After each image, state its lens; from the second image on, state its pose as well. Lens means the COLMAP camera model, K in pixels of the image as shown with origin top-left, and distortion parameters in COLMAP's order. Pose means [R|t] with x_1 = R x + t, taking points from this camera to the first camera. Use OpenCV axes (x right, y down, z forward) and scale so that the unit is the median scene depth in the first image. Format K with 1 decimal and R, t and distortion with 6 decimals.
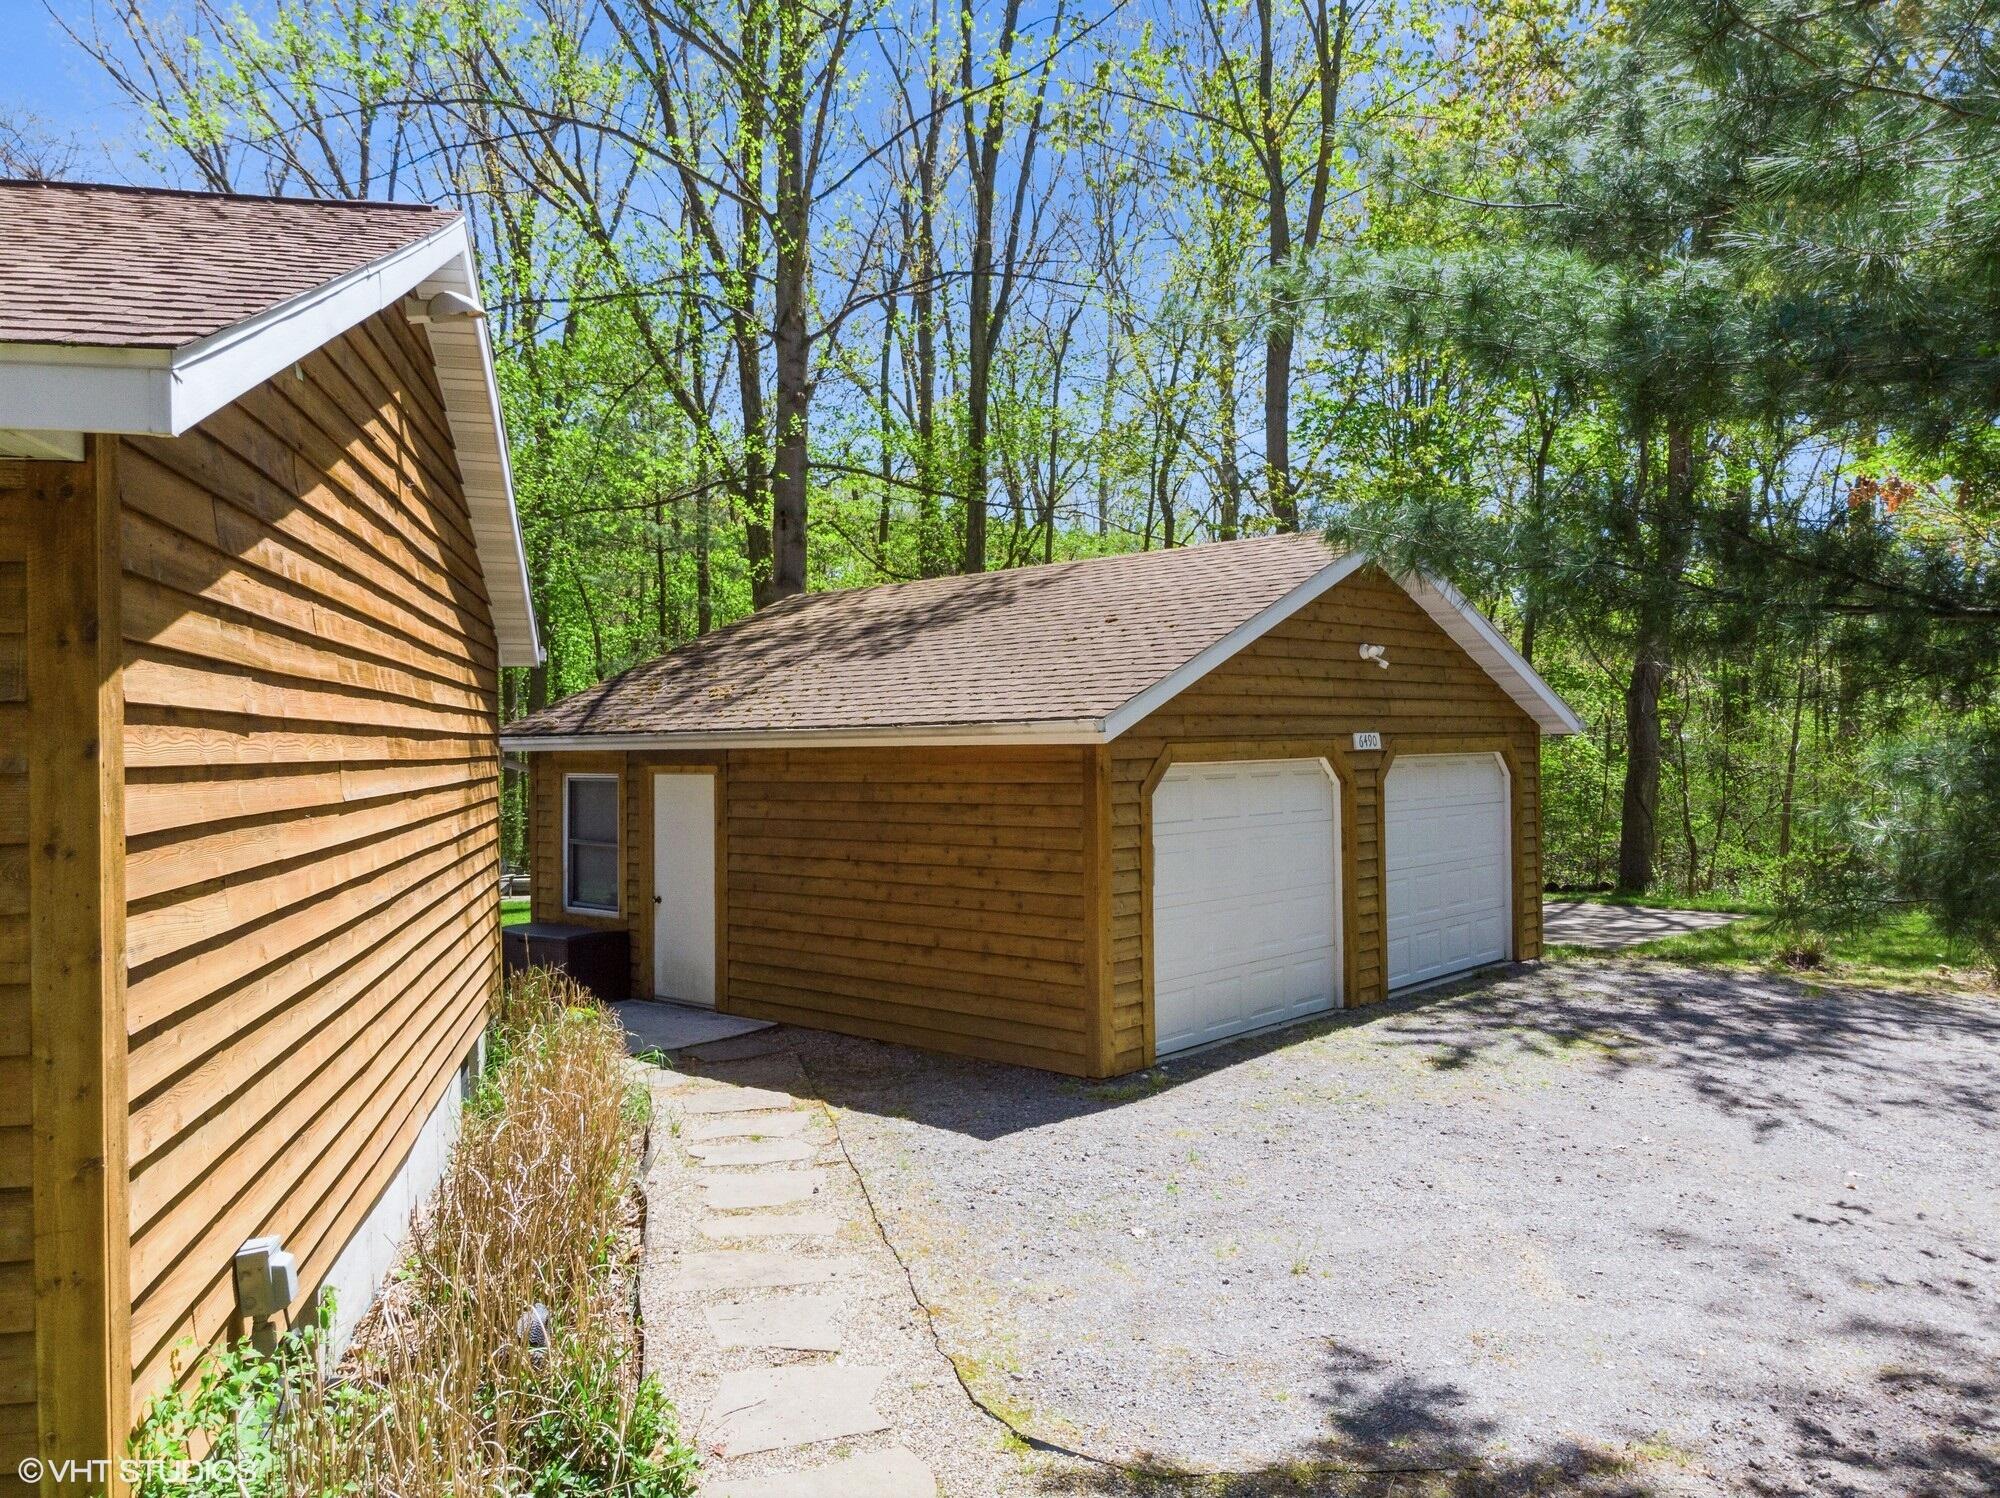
lens RADIAL K [[1490.9, 0, 1001.0], [0, 1490.9, 743.3], [0, 0, 1]] dist [0.001882, 0.006995]
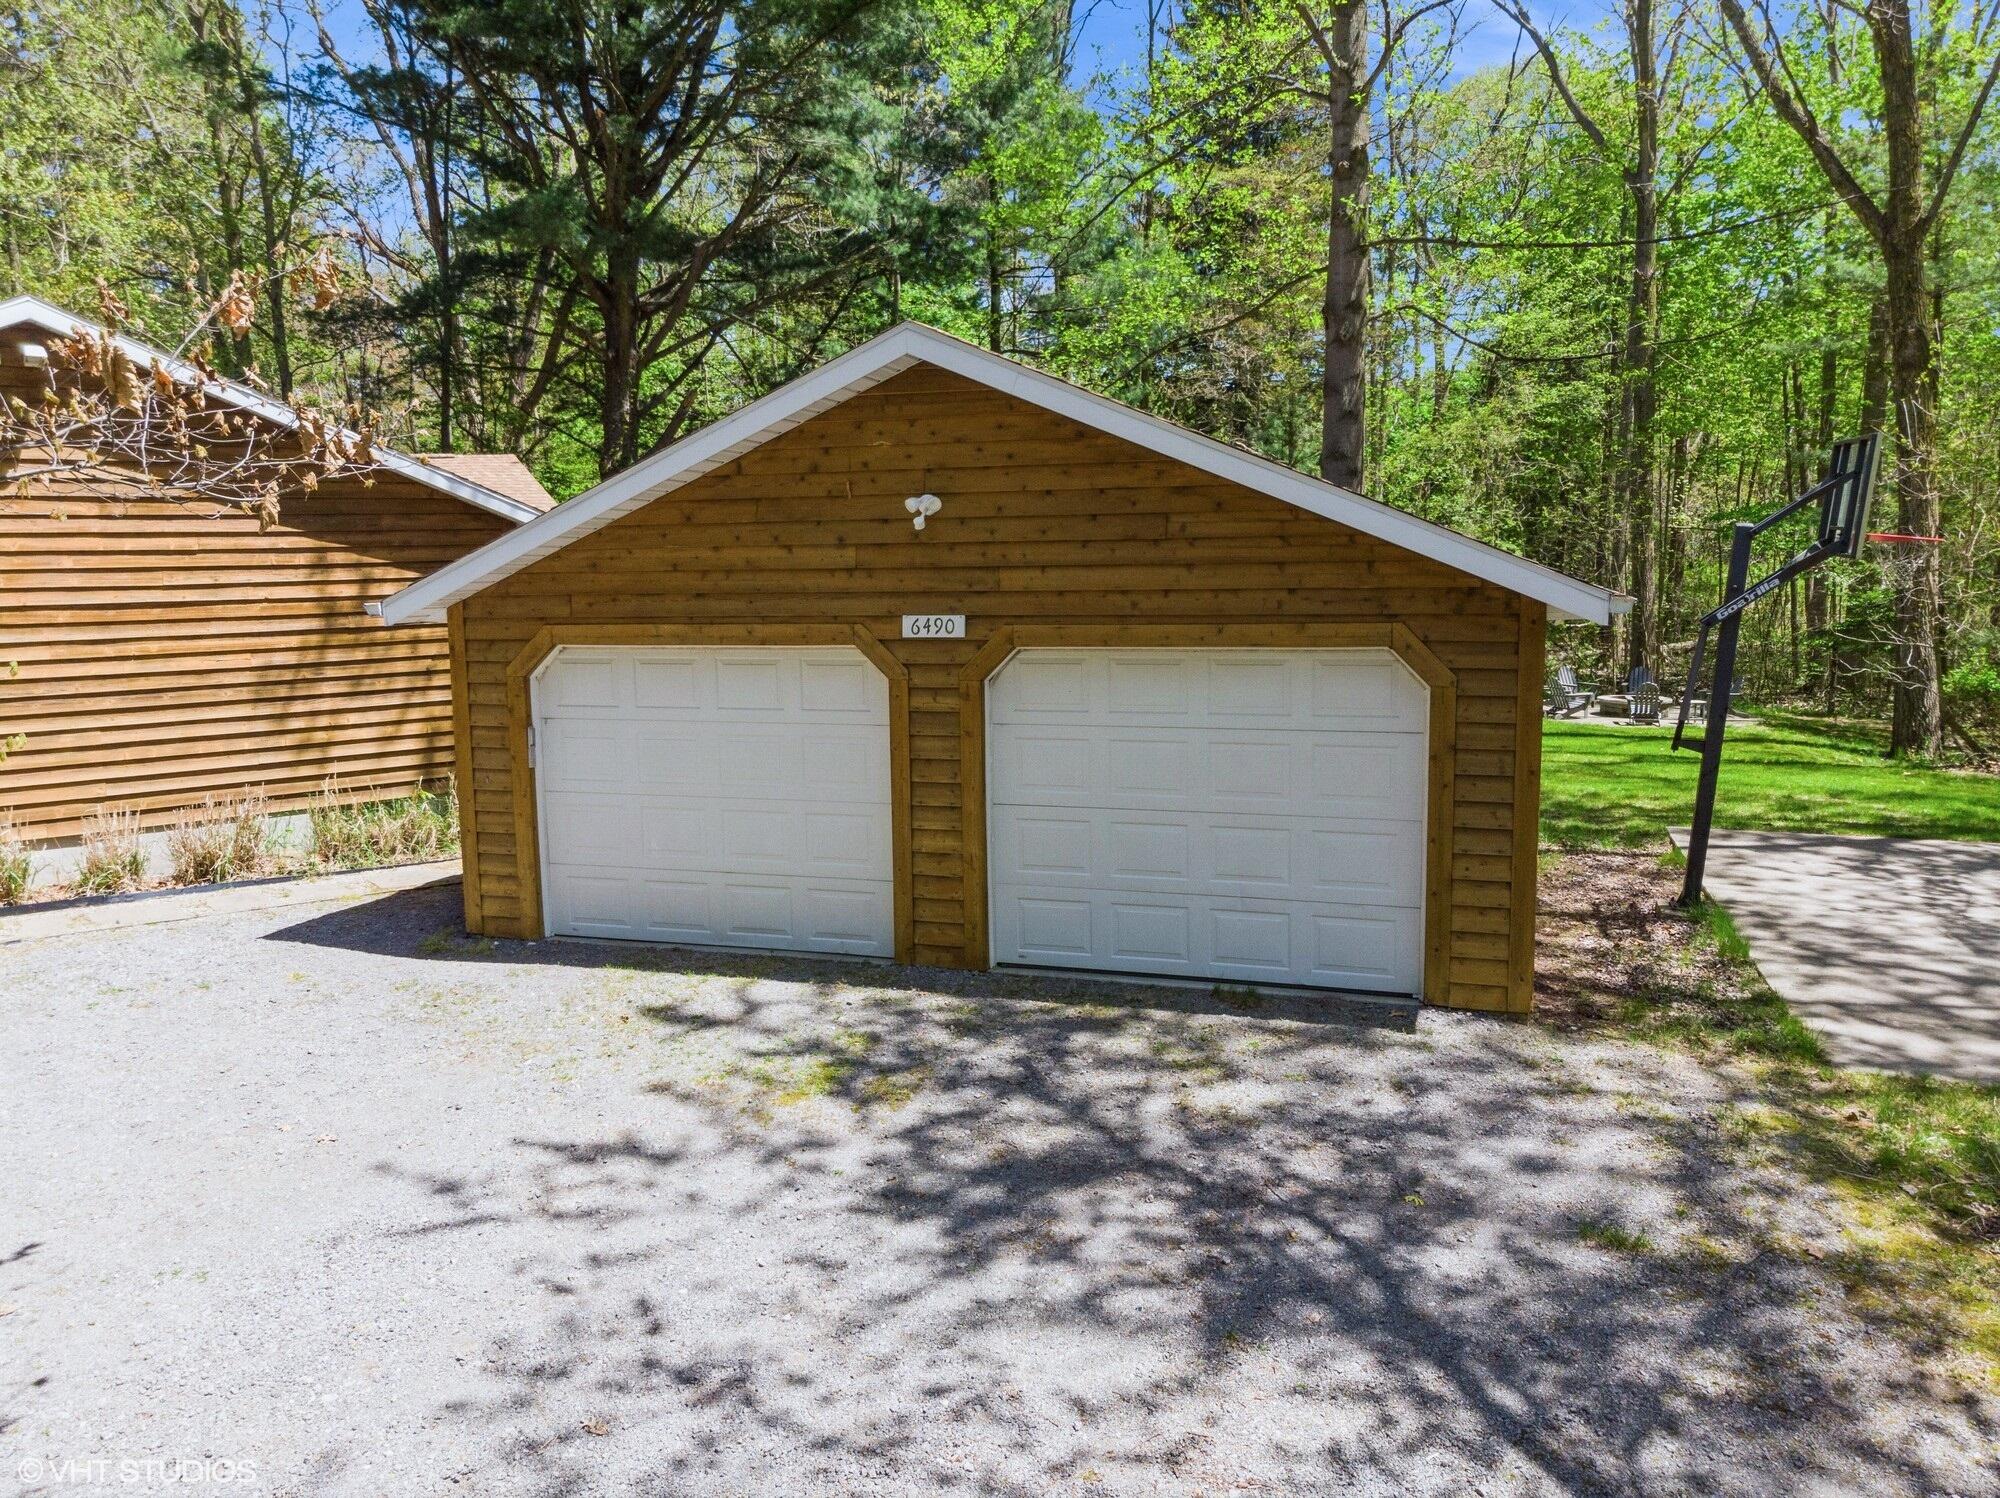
lens RADIAL K [[1490.9, 0, 1001.0], [0, 1490.9, 743.3], [0, 0, 1]] dist [0.001882, 0.006995]
pose [[0.434086, 0.124661, -0.892204, 0.942676], [0.009151, 0.989718, 0.142739, -0.050212], [0.900825, -0.070126, 0.428482, 0.714483]]
